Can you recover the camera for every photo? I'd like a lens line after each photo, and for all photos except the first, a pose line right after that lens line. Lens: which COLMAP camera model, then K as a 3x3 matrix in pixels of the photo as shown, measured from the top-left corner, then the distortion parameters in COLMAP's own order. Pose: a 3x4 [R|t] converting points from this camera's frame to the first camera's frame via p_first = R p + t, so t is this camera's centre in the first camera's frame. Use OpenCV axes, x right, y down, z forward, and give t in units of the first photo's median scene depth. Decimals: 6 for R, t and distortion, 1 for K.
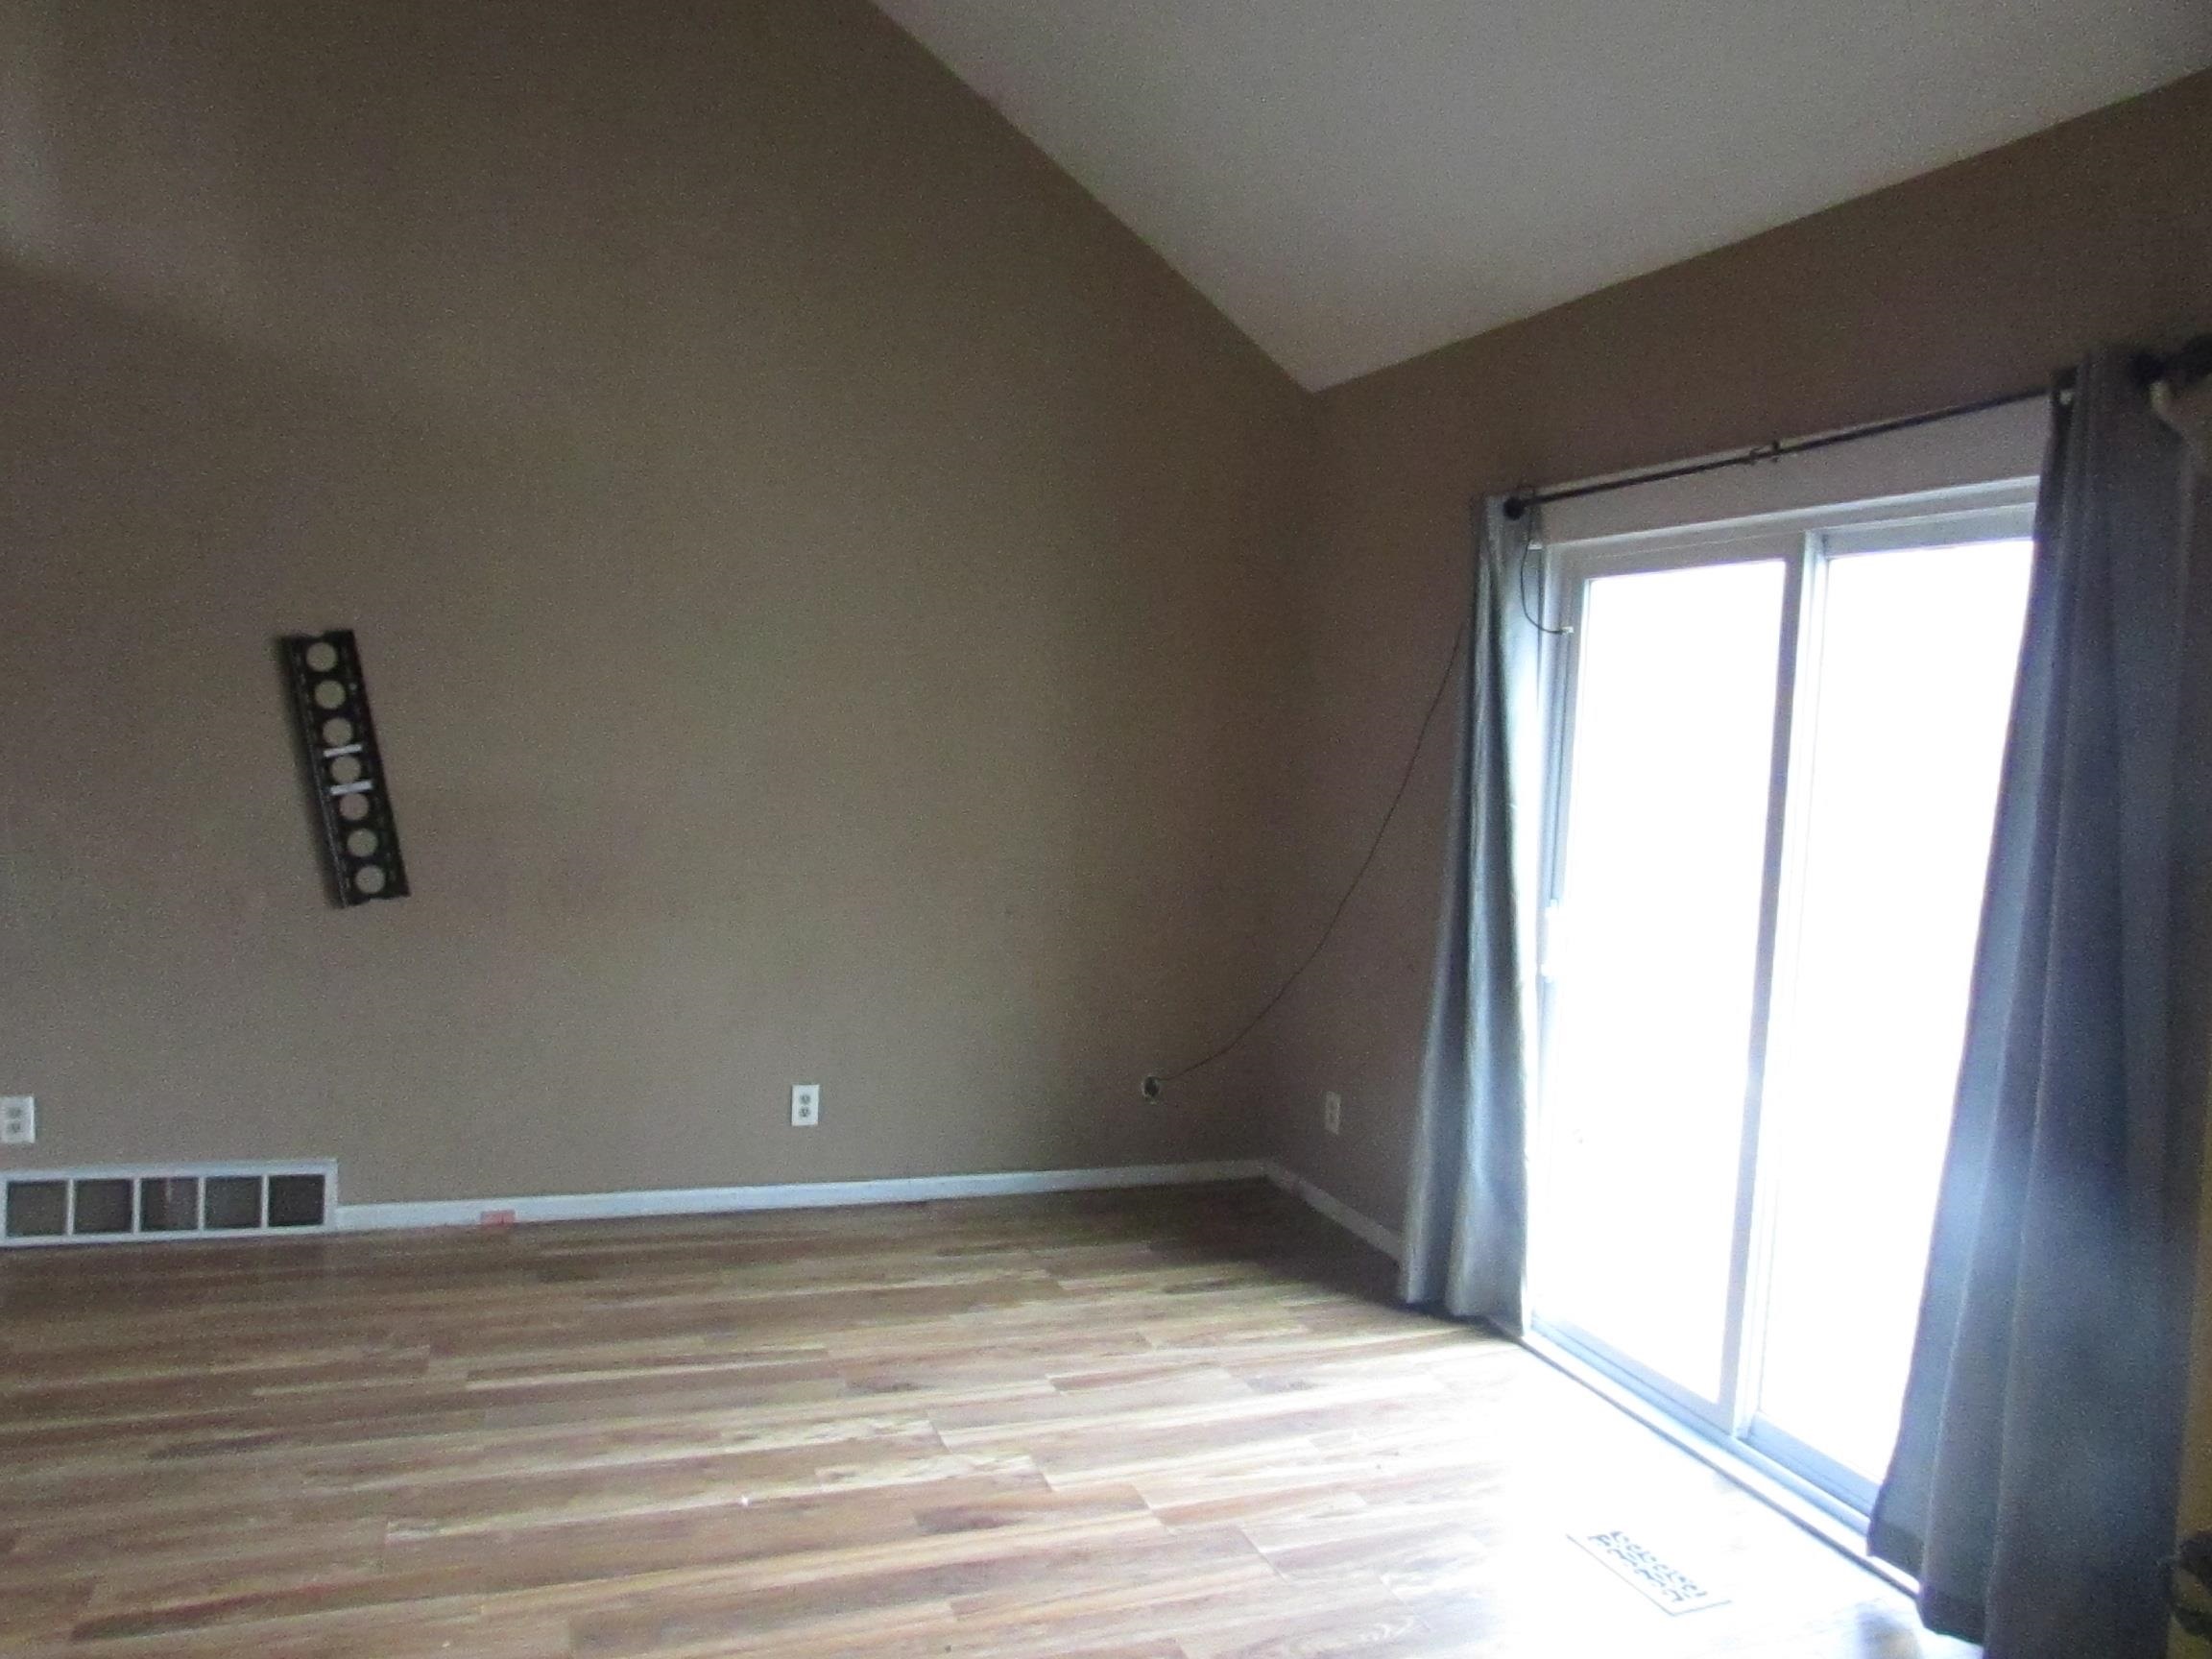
lens RADIAL K [[1565.1, 0, 1106.0], [0, 1565.1, 829.5], [0, 0, 1]] dist [-0.009674, -0.000222]
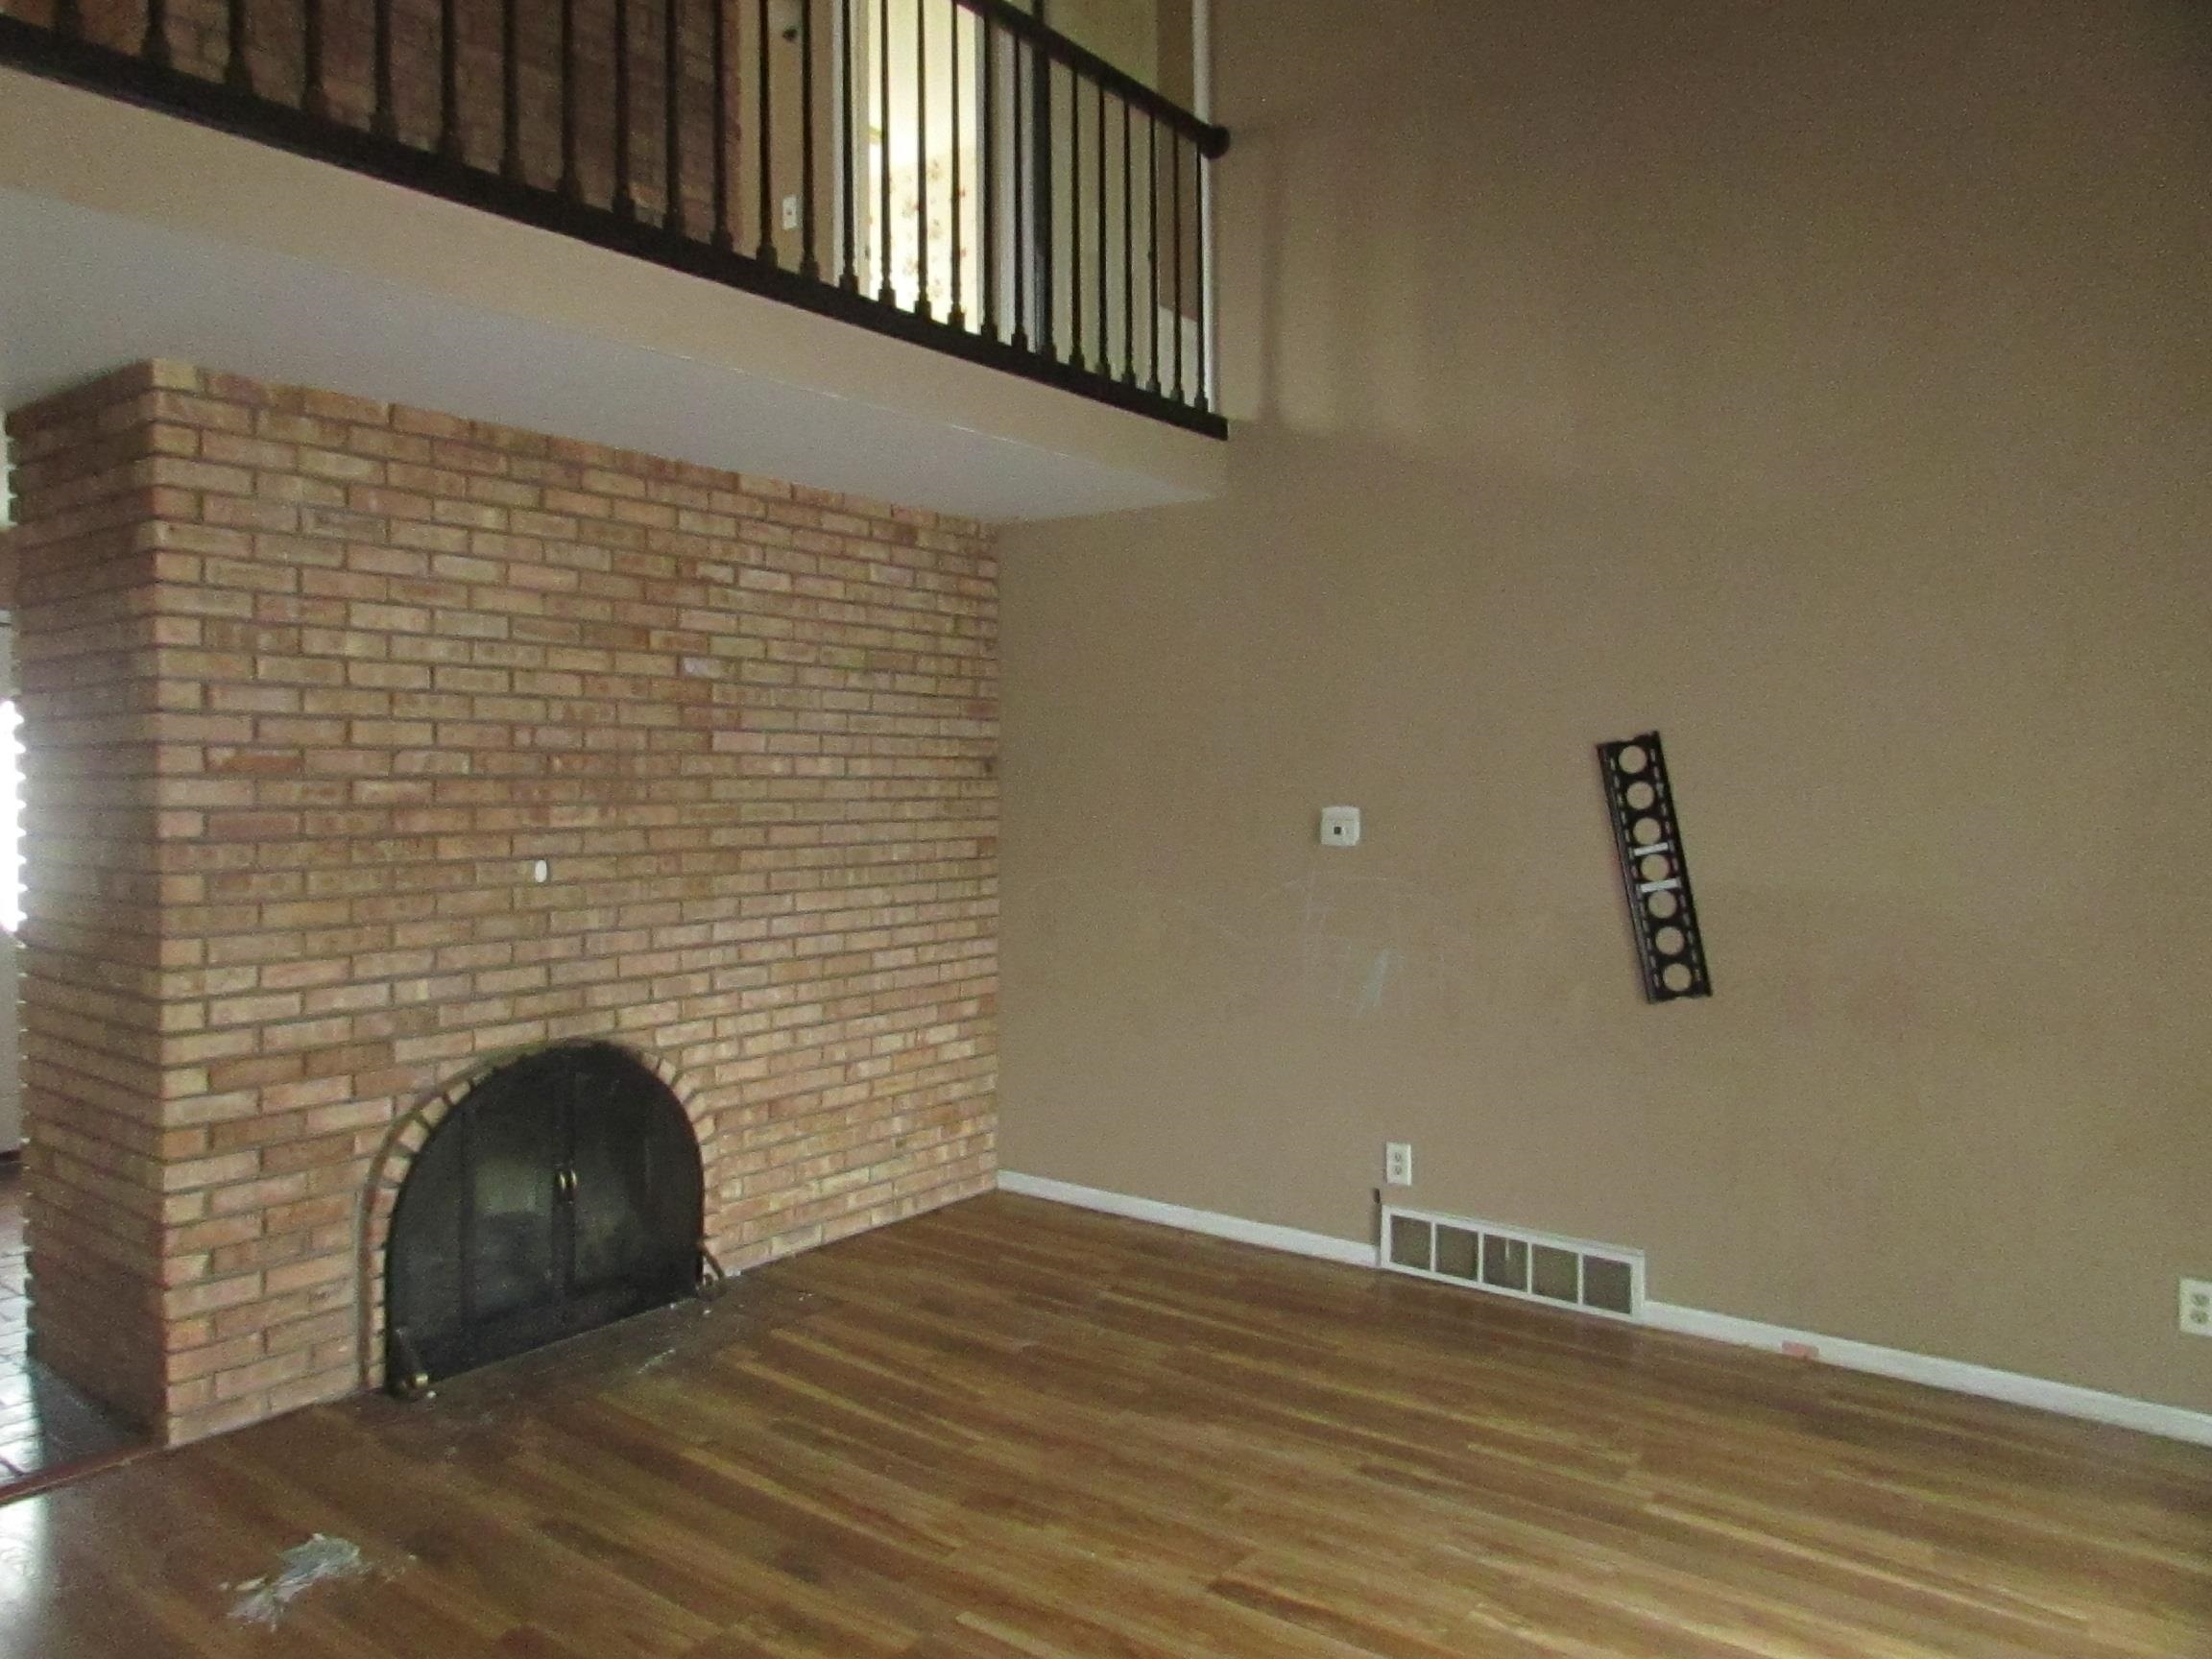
lens RADIAL K [[1592.8, 0, 1106.0], [0, 1592.8, 829.5], [0, 0, 1]] dist [-0.030337, 0.051192]
pose [[0.557385, -0.021200, -0.829984, 0.183383], [-0.035753, 0.998134, -0.049505, 0.000743], [0.829484, 0.057268, 0.555586, 0.129085]]
